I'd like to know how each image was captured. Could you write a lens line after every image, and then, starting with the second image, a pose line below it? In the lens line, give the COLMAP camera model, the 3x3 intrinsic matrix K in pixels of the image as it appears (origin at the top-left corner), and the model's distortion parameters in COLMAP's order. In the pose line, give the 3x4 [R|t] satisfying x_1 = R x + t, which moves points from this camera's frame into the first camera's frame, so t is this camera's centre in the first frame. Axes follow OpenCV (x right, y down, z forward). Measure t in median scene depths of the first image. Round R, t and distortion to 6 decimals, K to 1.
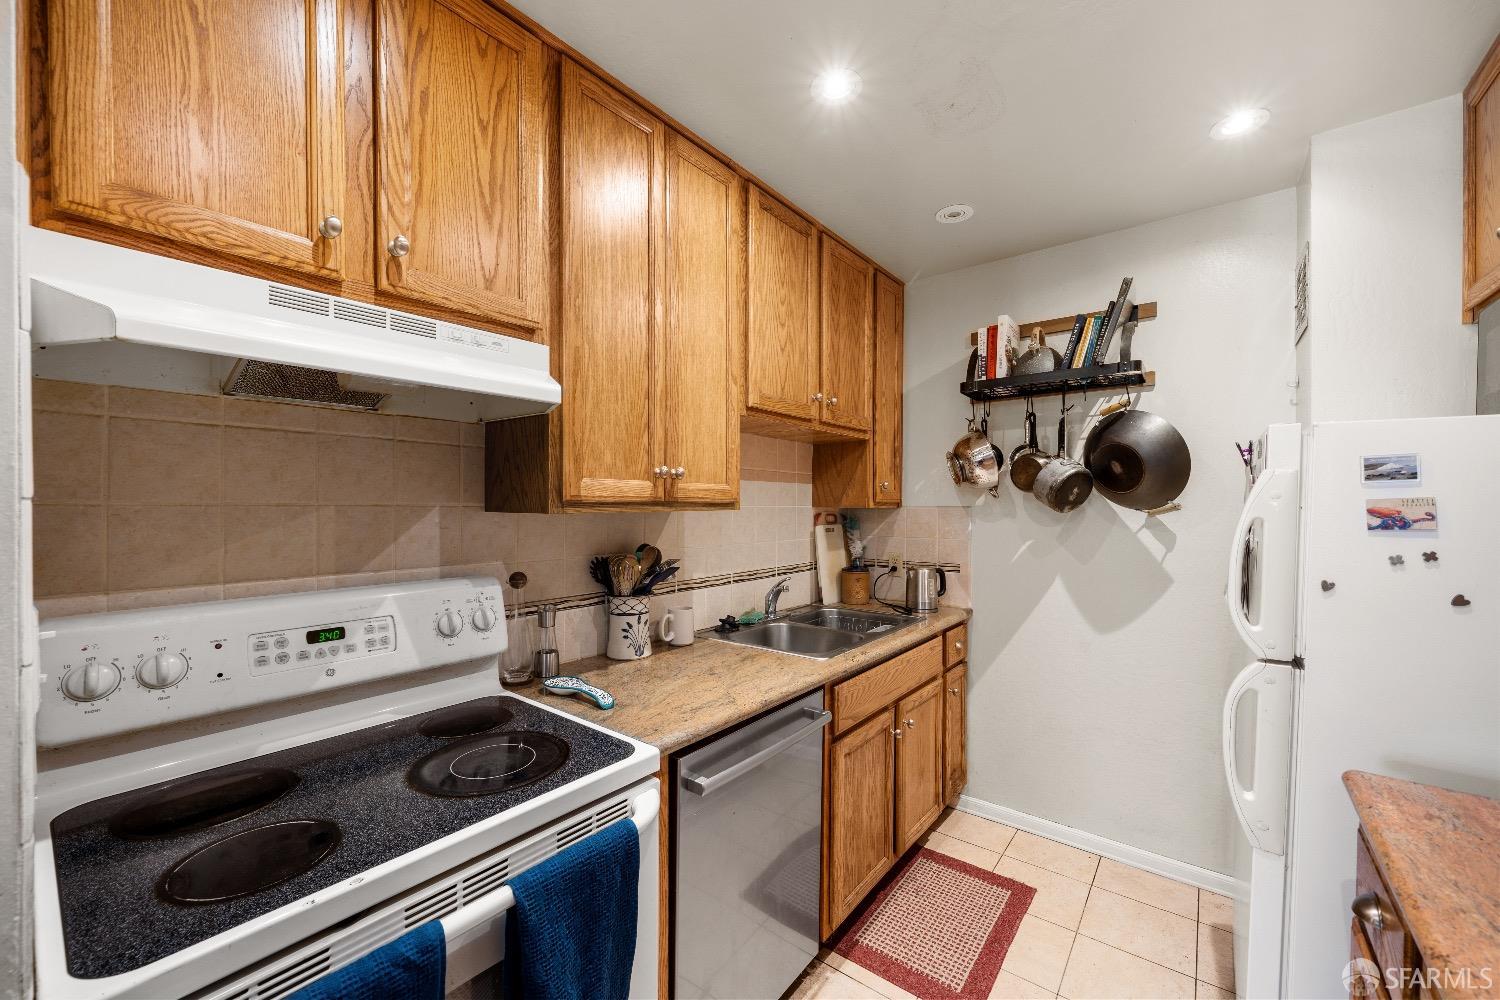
lens RADIAL K [[596.9, 0, 744.8], [0, 596.9, 509.0], [0, 0, 1]] dist [0.001631, 0.000030]
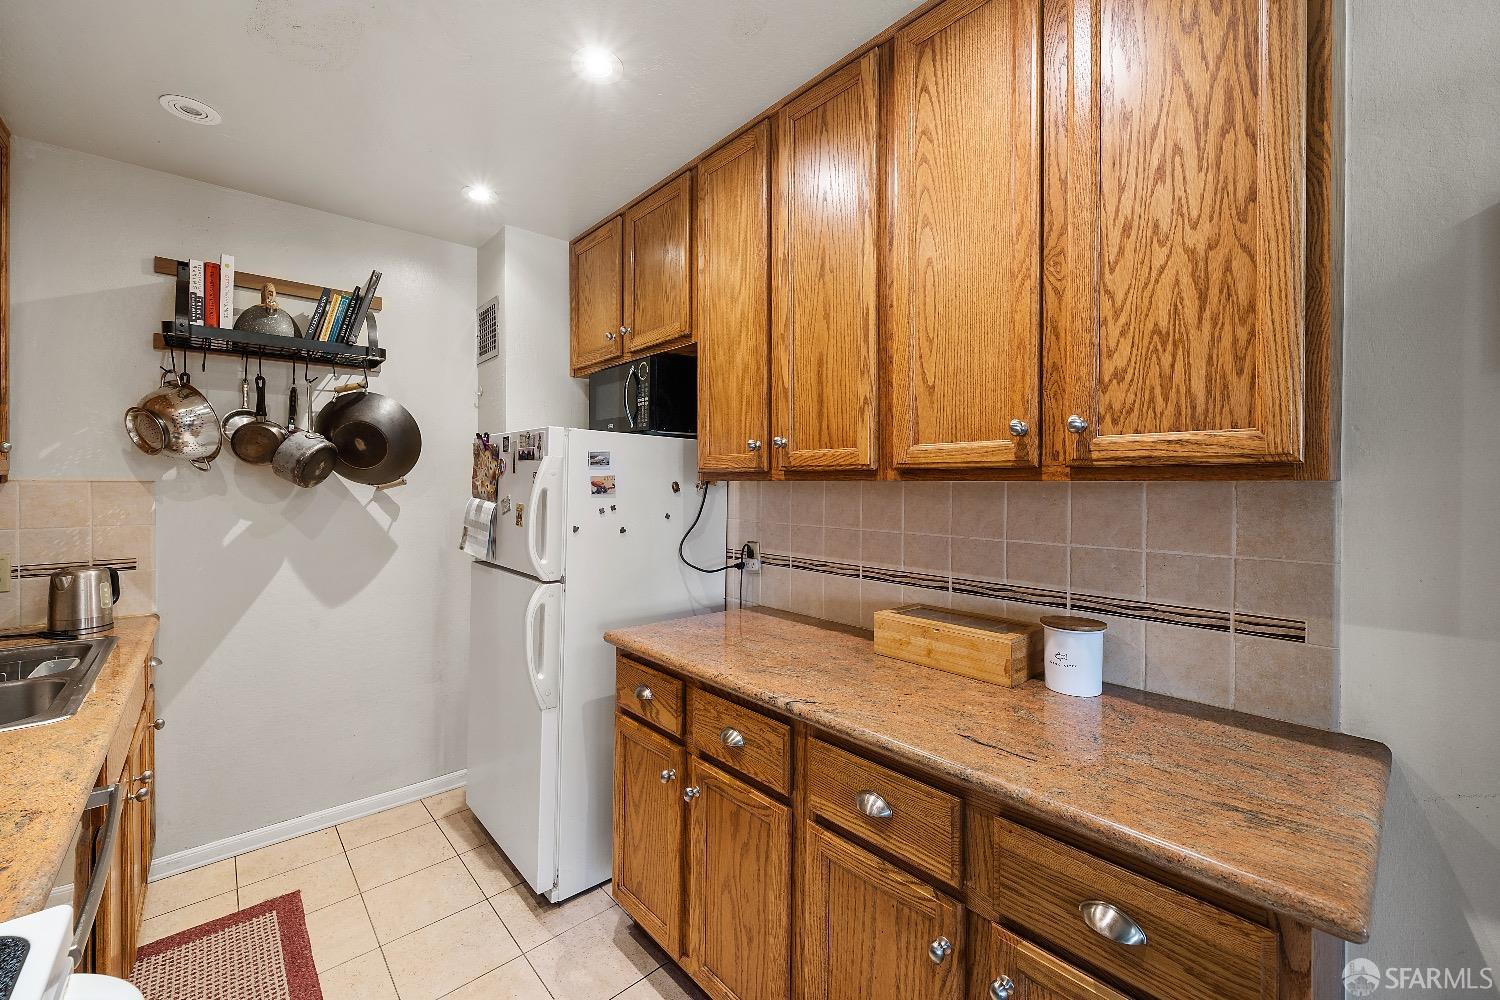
lens RADIAL K [[600.8, 0, 747.7], [0, 600.8, 489.4], [0, 0, 1]] dist [0.001054, 0.000107]
pose [[0.170670, -0.009521, 0.985282, -0.297439], [0.006355, 0.999943, 0.008562, 0.005158], [-0.985308, 0.004800, 0.170721, 0.136519]]
